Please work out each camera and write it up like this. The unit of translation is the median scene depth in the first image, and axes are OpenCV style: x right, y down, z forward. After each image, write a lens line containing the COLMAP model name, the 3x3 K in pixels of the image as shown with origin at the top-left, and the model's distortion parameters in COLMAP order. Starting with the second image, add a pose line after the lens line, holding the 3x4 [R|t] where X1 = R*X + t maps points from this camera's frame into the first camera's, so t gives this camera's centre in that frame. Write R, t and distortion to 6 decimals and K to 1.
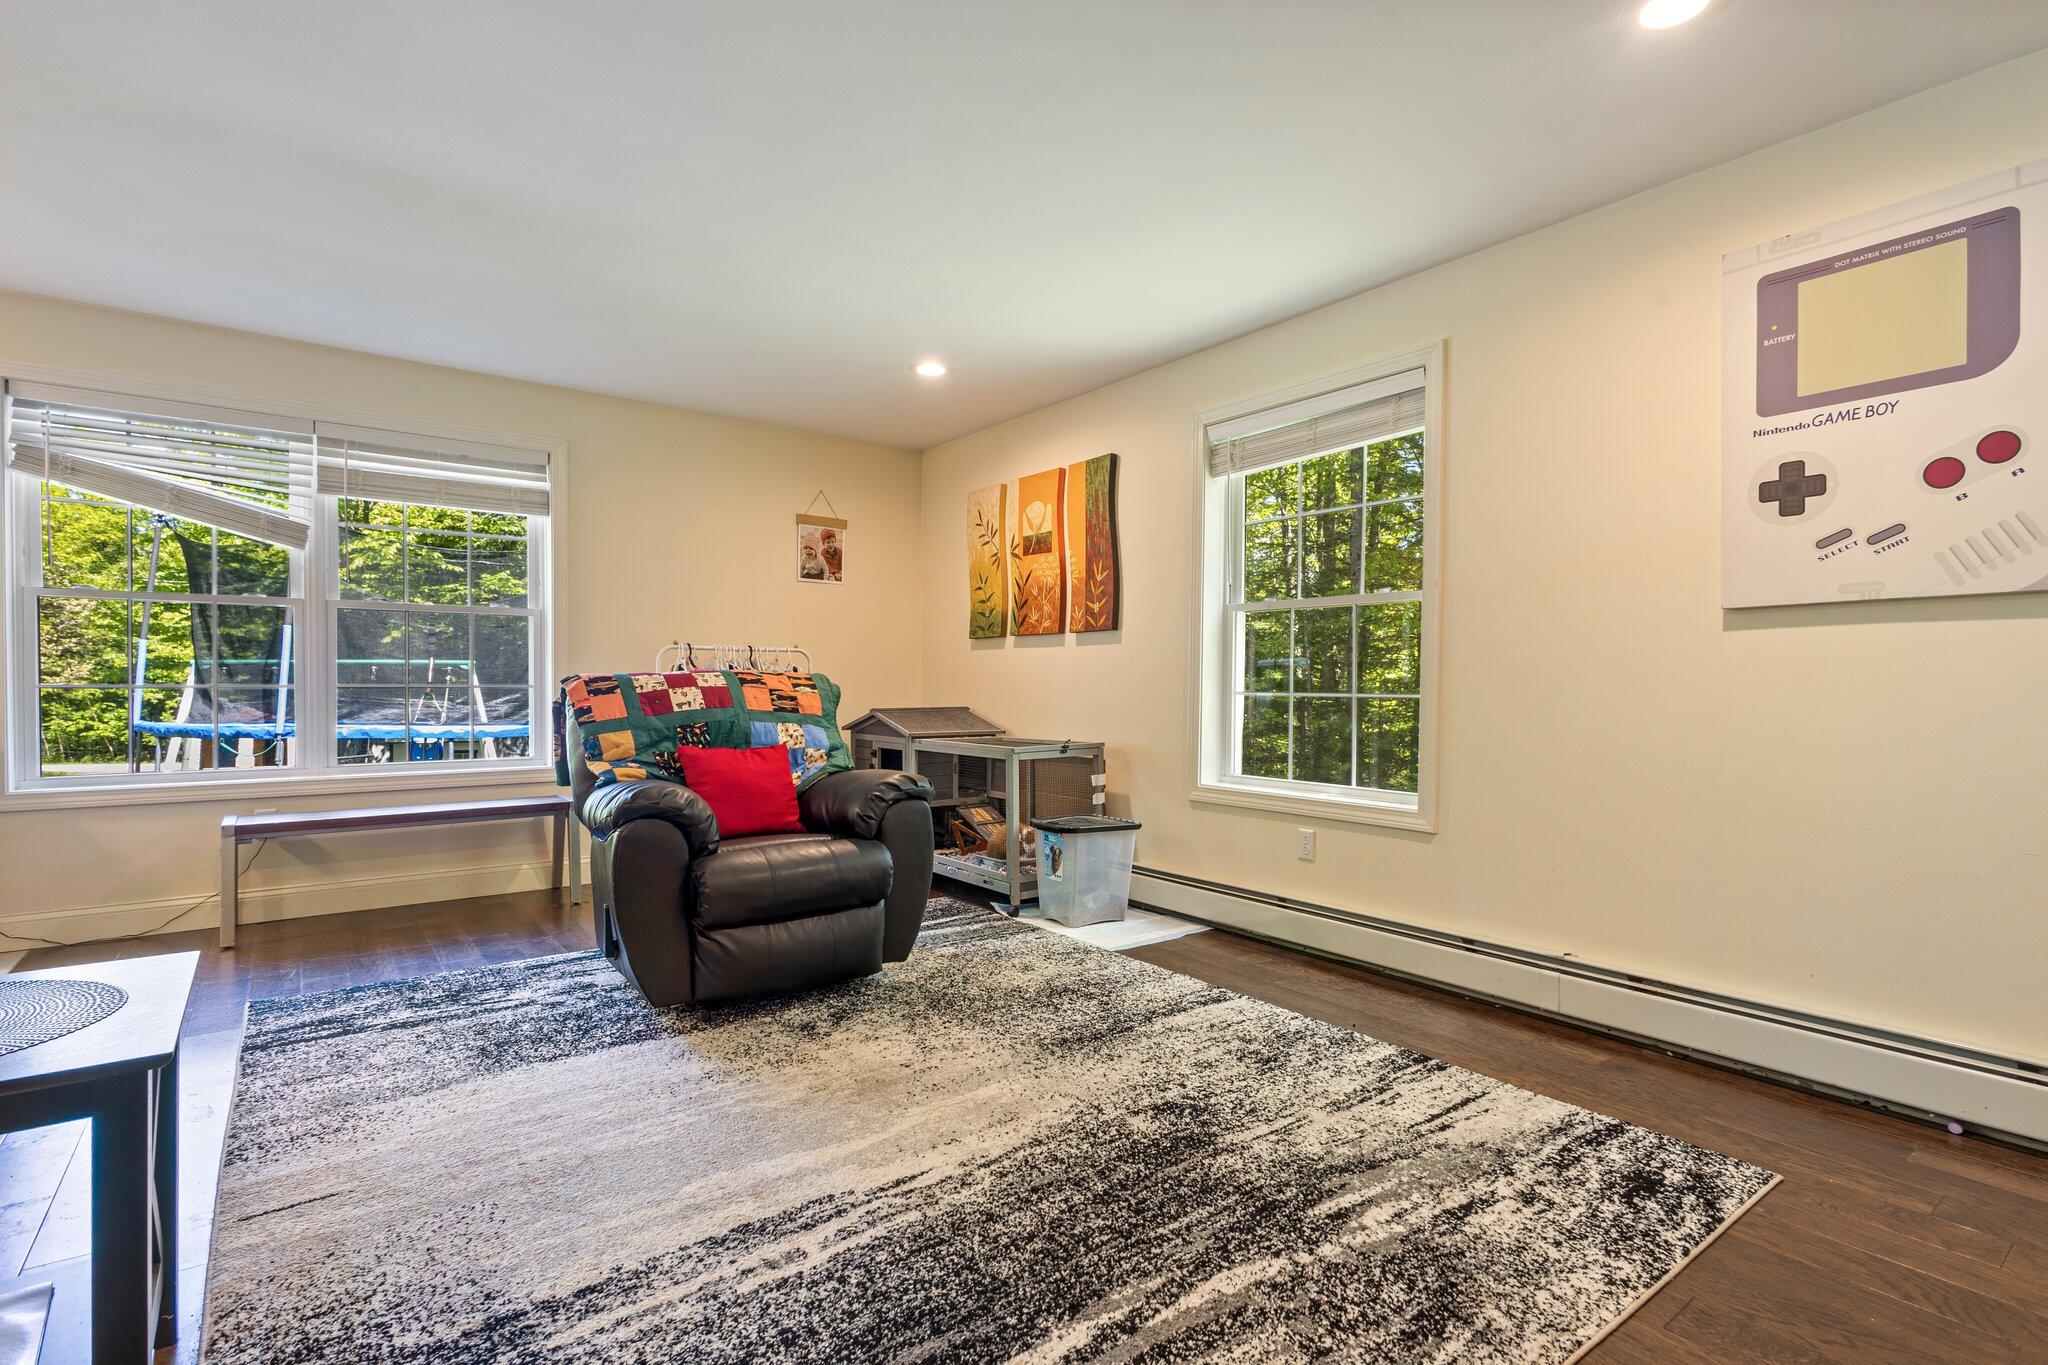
lens RADIAL K [[970.0, 0, 1032.1], [0, 970.0, 690.7], [0, 0, 1]] dist [0.006121, -0.001000]
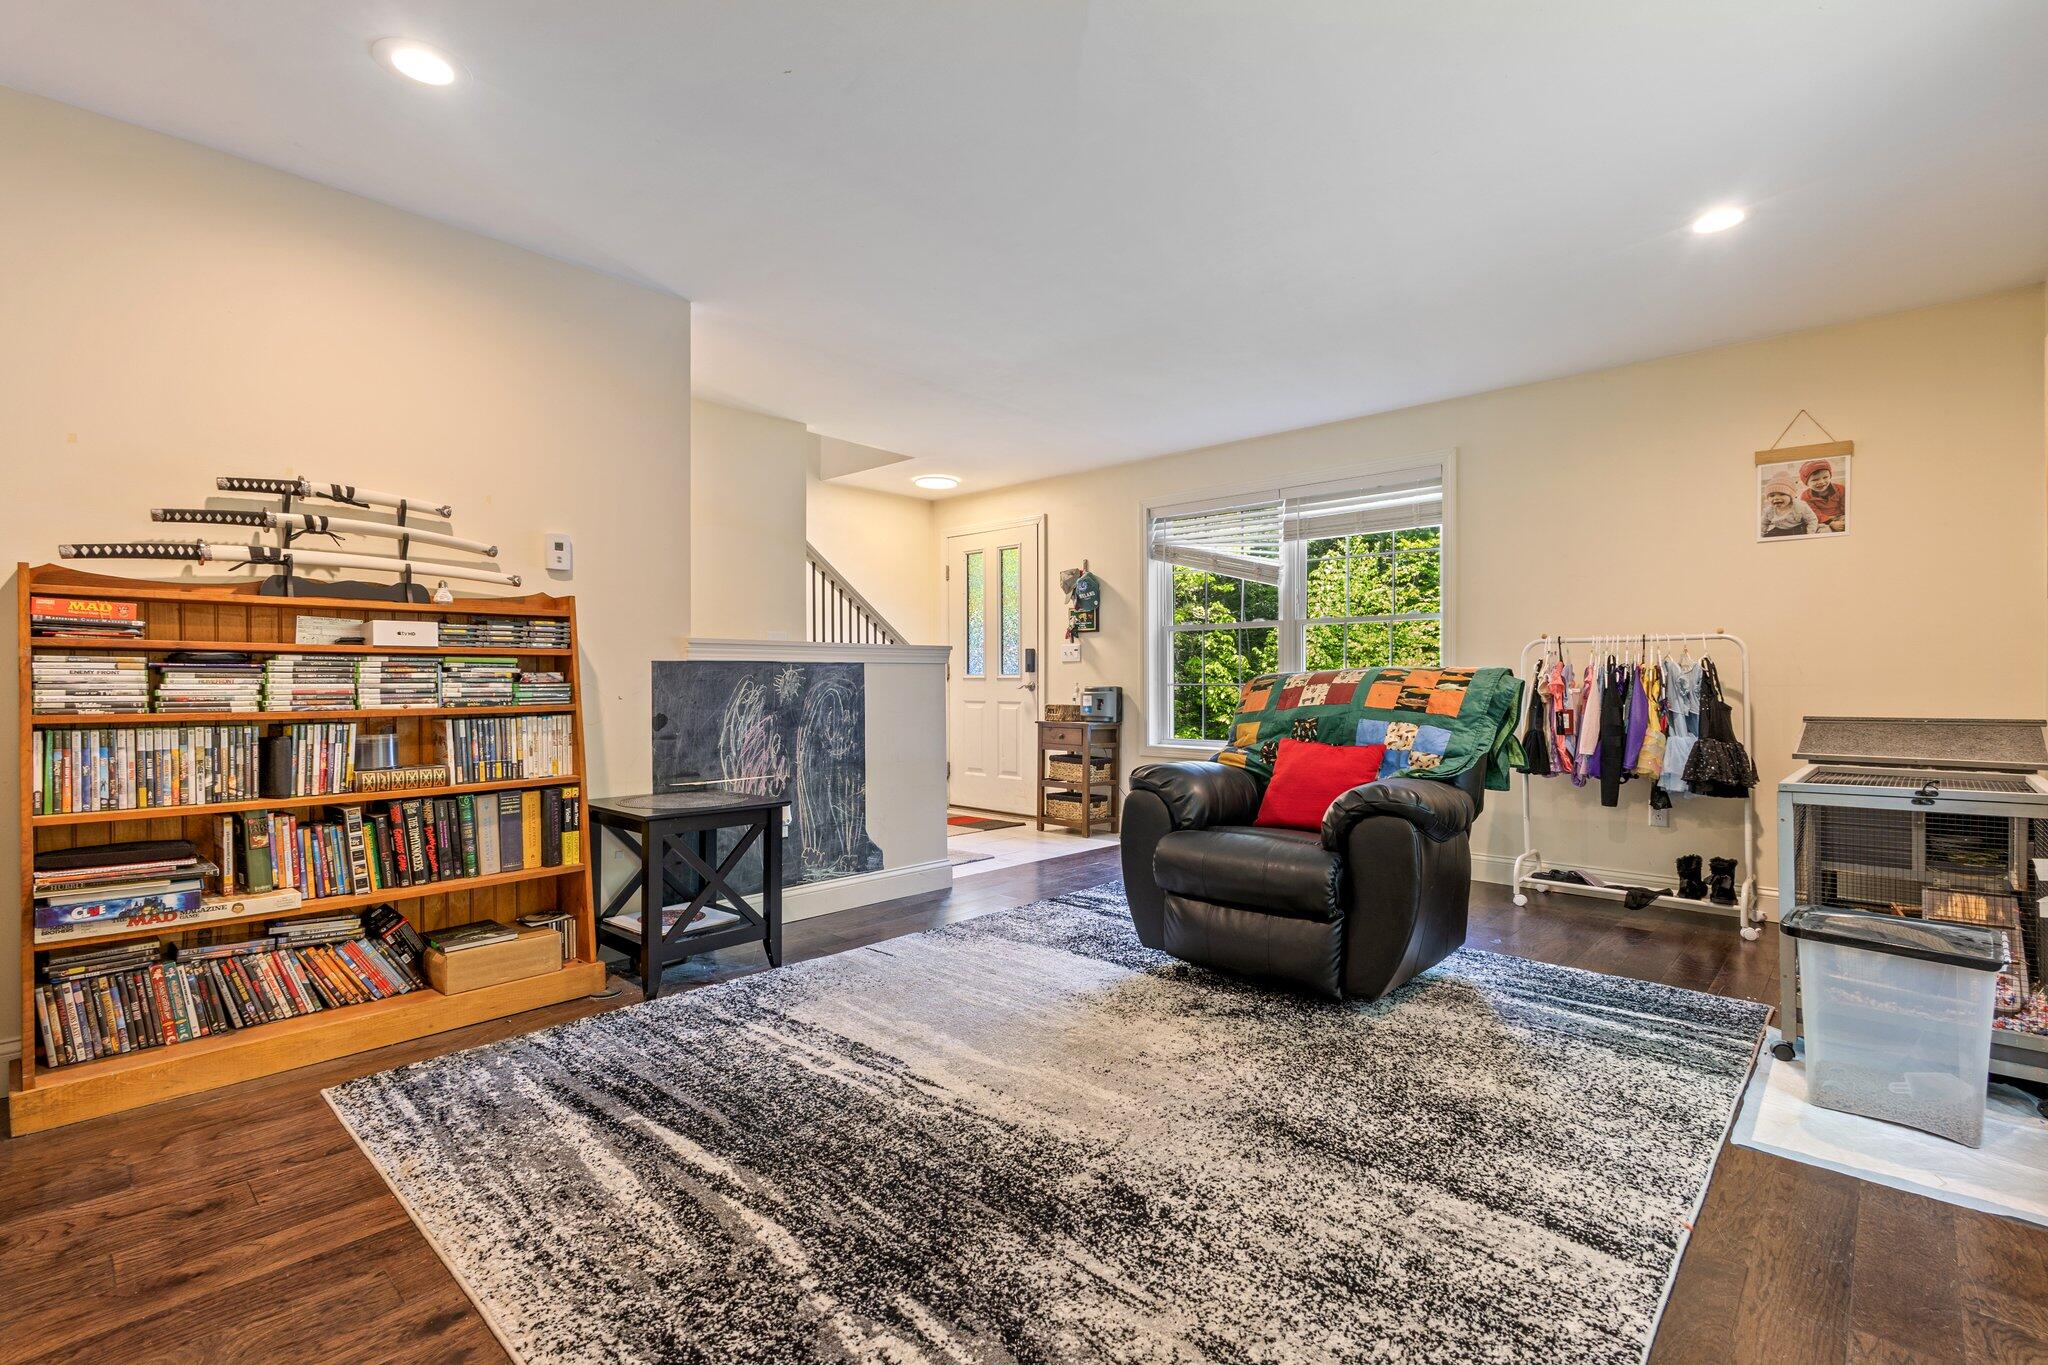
lens RADIAL K [[939.4, 0, 1016.8], [0, 939.4, 681.4], [0, 0, 1]] dist [0.009821, -0.001776]
pose [[0.158175, -0.005613, -0.987395, 0.789444], [-0.005956, 0.999960, -0.006639, 0.002406], [0.987393, 0.006931, 0.158135, 0.680167]]
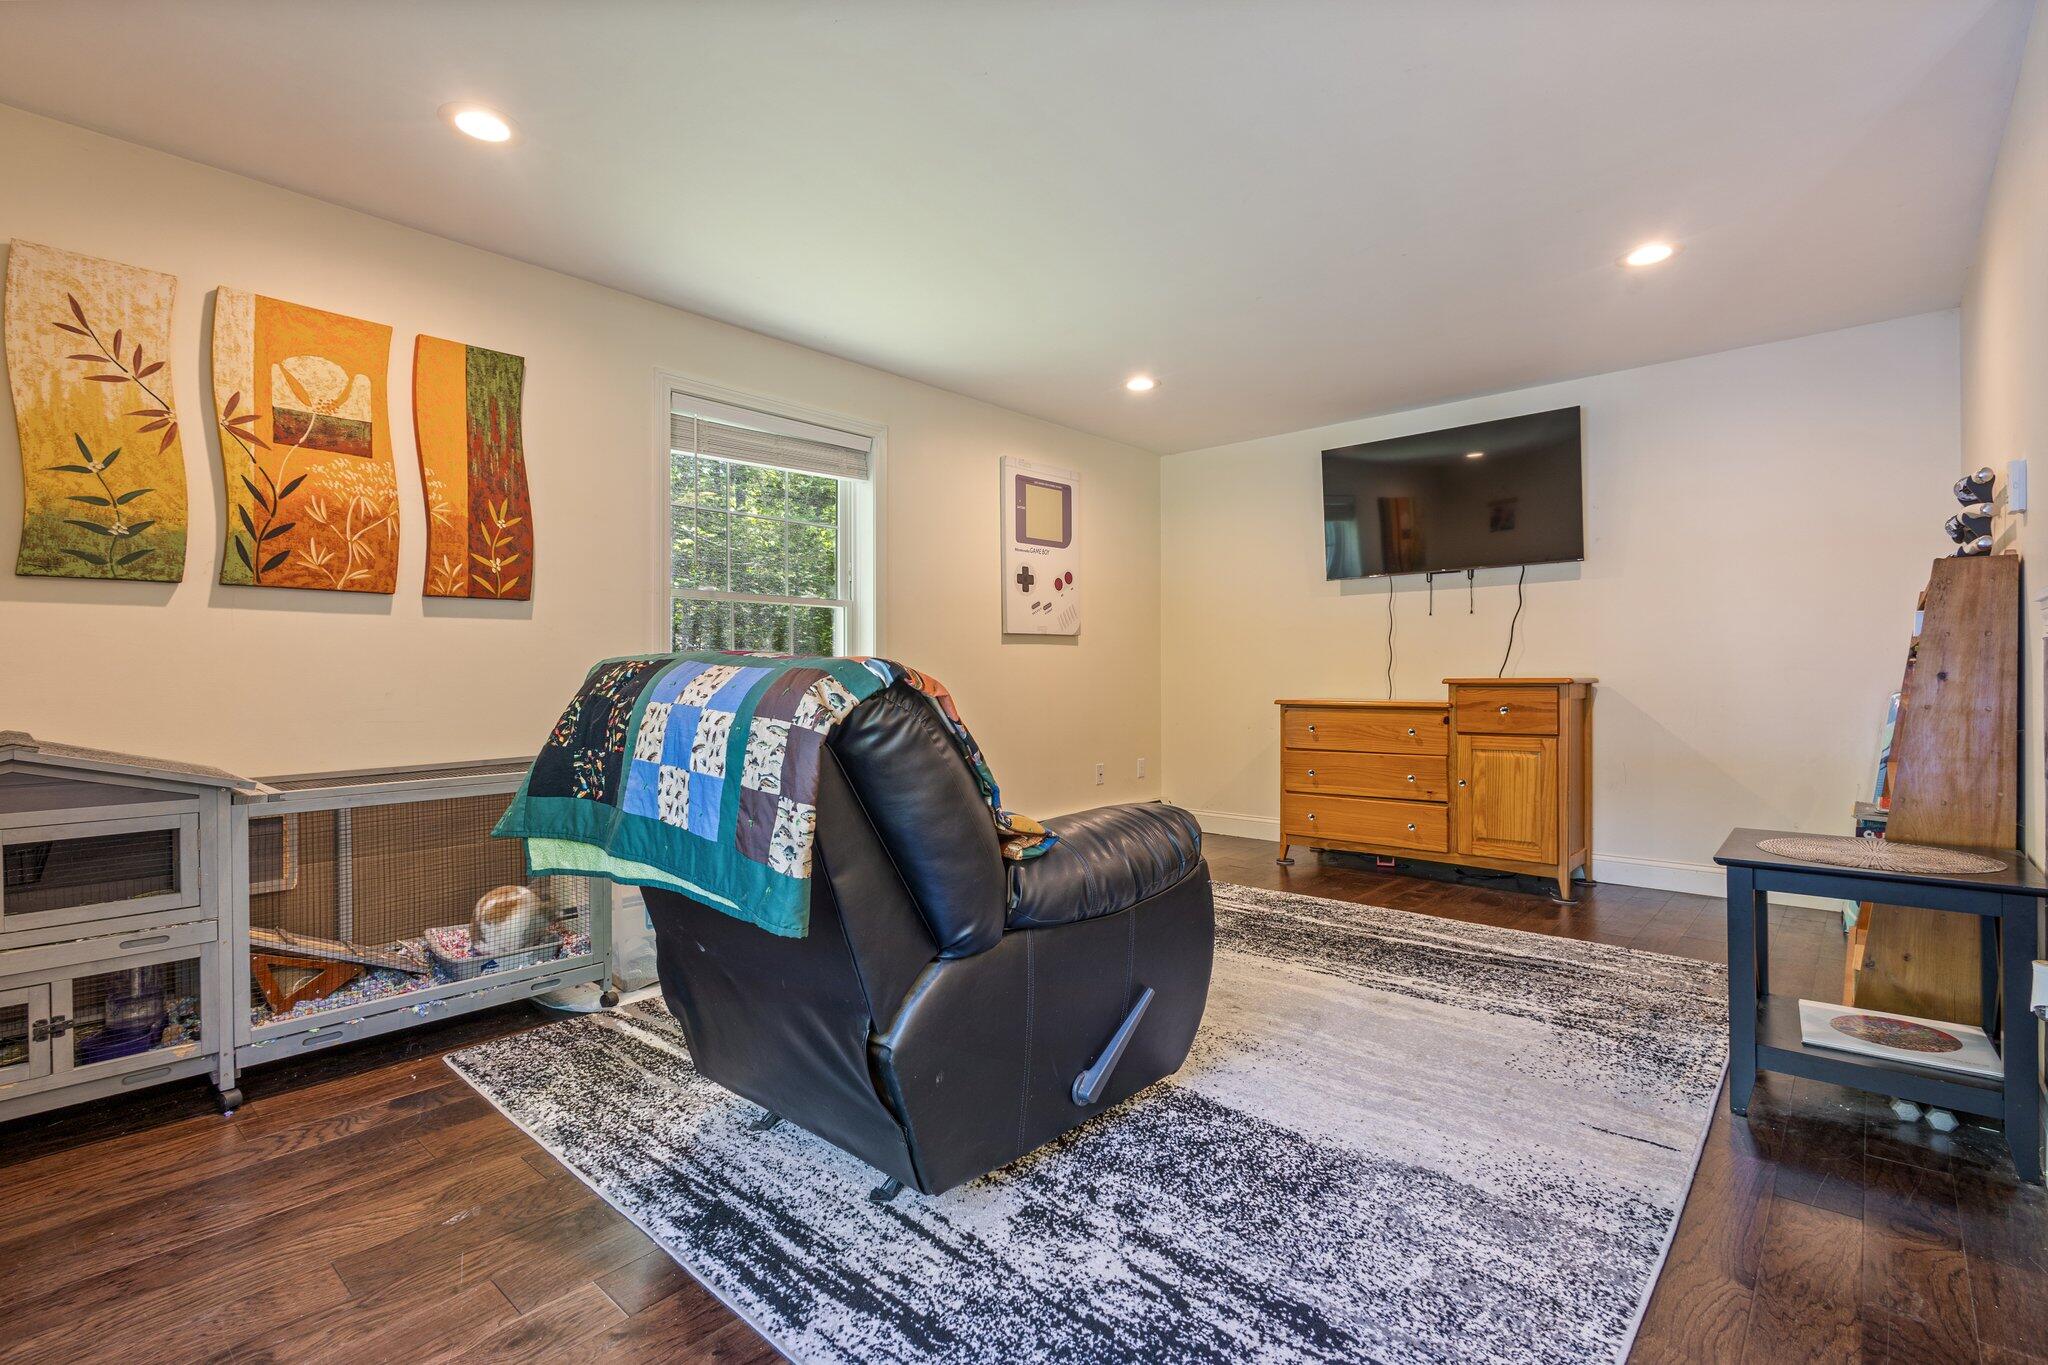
lens RADIAL K [[939.4, 0, 1035.8], [0, 939.4, 678.1], [0, 0, 1]] dist [0.009821, -0.001776]
pose [[-0.194735, -0.009727, 0.980808, -1.186264], [0.010824, 0.999869, 0.012065, -0.015669], [-0.980796, 0.012965, -0.194604, 1.319221]]
